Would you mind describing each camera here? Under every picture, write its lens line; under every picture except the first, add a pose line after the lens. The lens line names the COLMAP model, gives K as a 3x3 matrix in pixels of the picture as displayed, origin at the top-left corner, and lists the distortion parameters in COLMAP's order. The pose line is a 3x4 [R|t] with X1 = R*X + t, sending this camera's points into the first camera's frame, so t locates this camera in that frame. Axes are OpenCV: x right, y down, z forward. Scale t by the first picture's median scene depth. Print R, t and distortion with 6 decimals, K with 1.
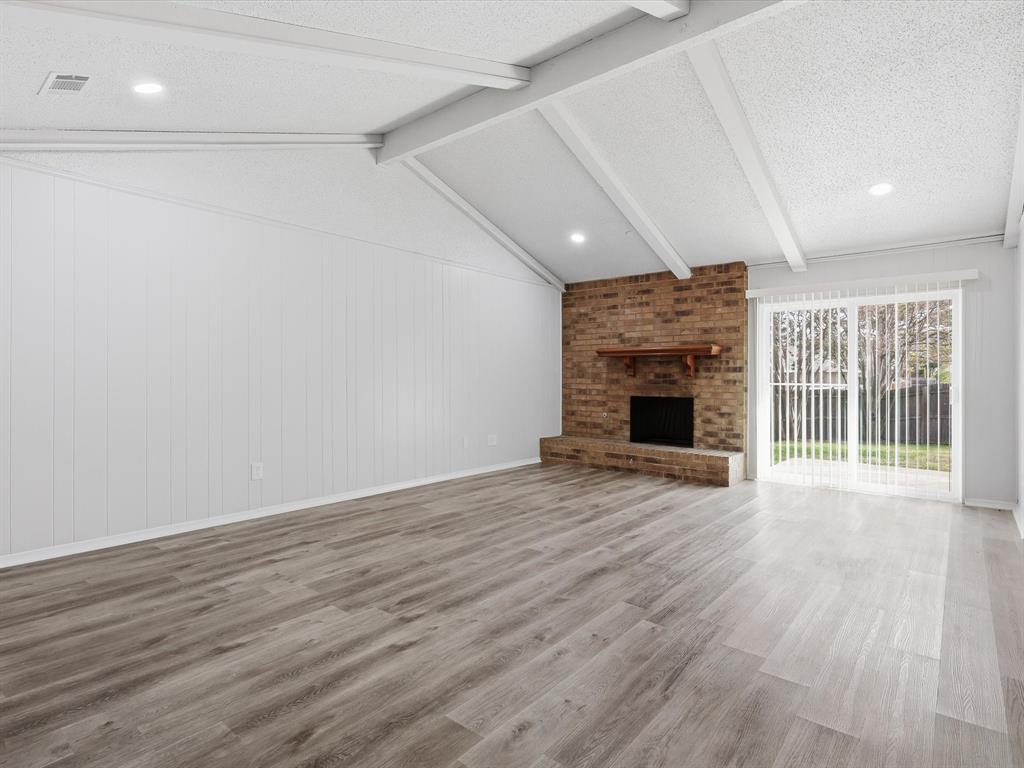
lens RADIAL K [[542.6, 0, 507.0], [0, 542.6, 385.9], [0, 0, 1]] dist [-0.005426, 0.003034]
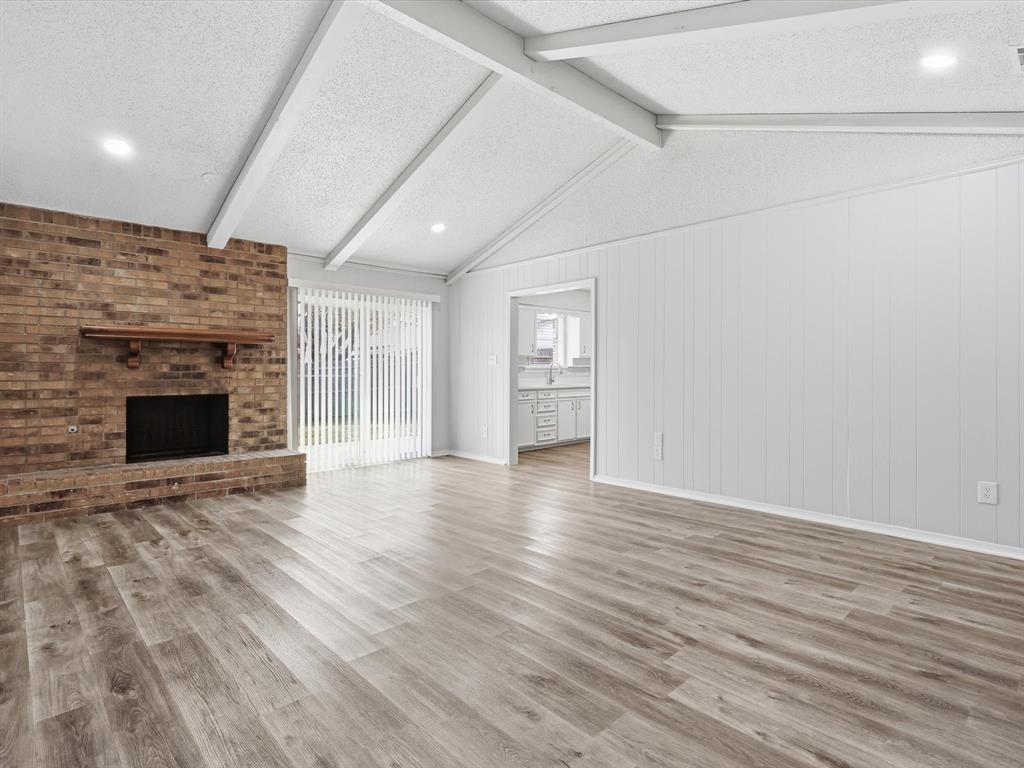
lens RADIAL K [[542.6, 0, 516.5], [0, 542.6, 380.1], [0, 0, 1]] dist [-0.005426, 0.003034]
pose [[0.109987, -0.021727, 0.993696, -0.460398], [0.016614, 0.999662, 0.020019, -0.009497], [-0.993794, 0.014307, 0.110310, 0.494771]]
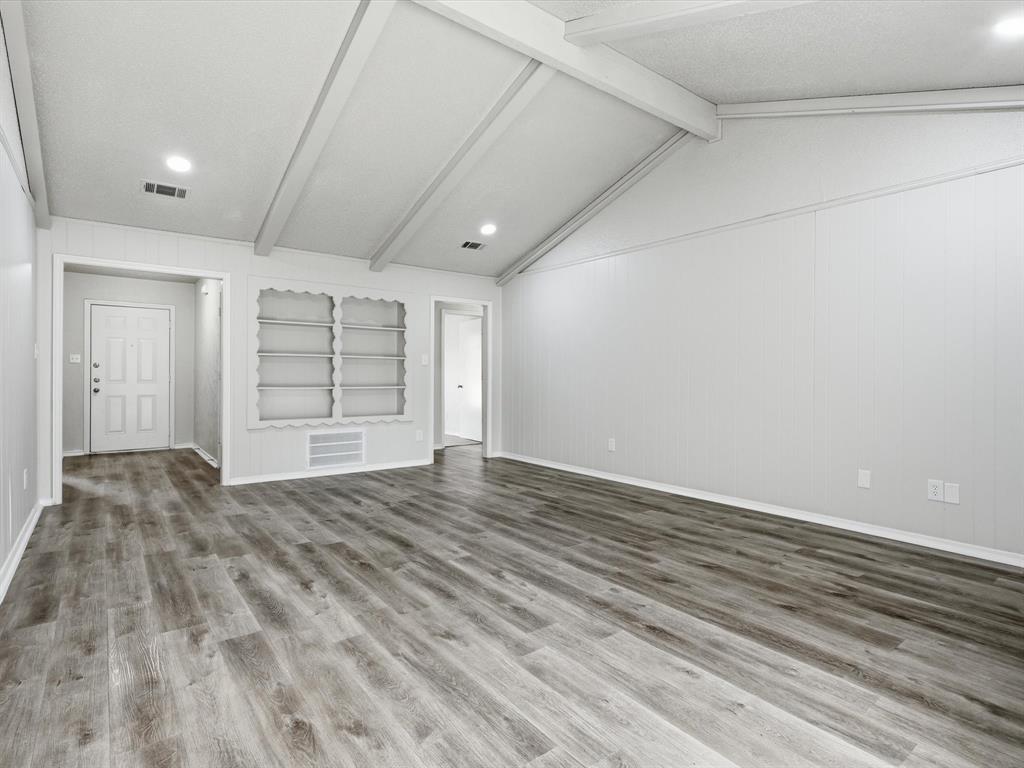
lens RADIAL K [[542.6, 0, 509.2], [0, 542.6, 379.7], [0, 0, 1]] dist [-0.005426, 0.003034]
pose [[-0.221629, 0.007997, -0.975098, 0.631349], [-0.022479, 0.999659, 0.013307, -0.008116], [0.974872, 0.024868, -0.221373, 0.755250]]
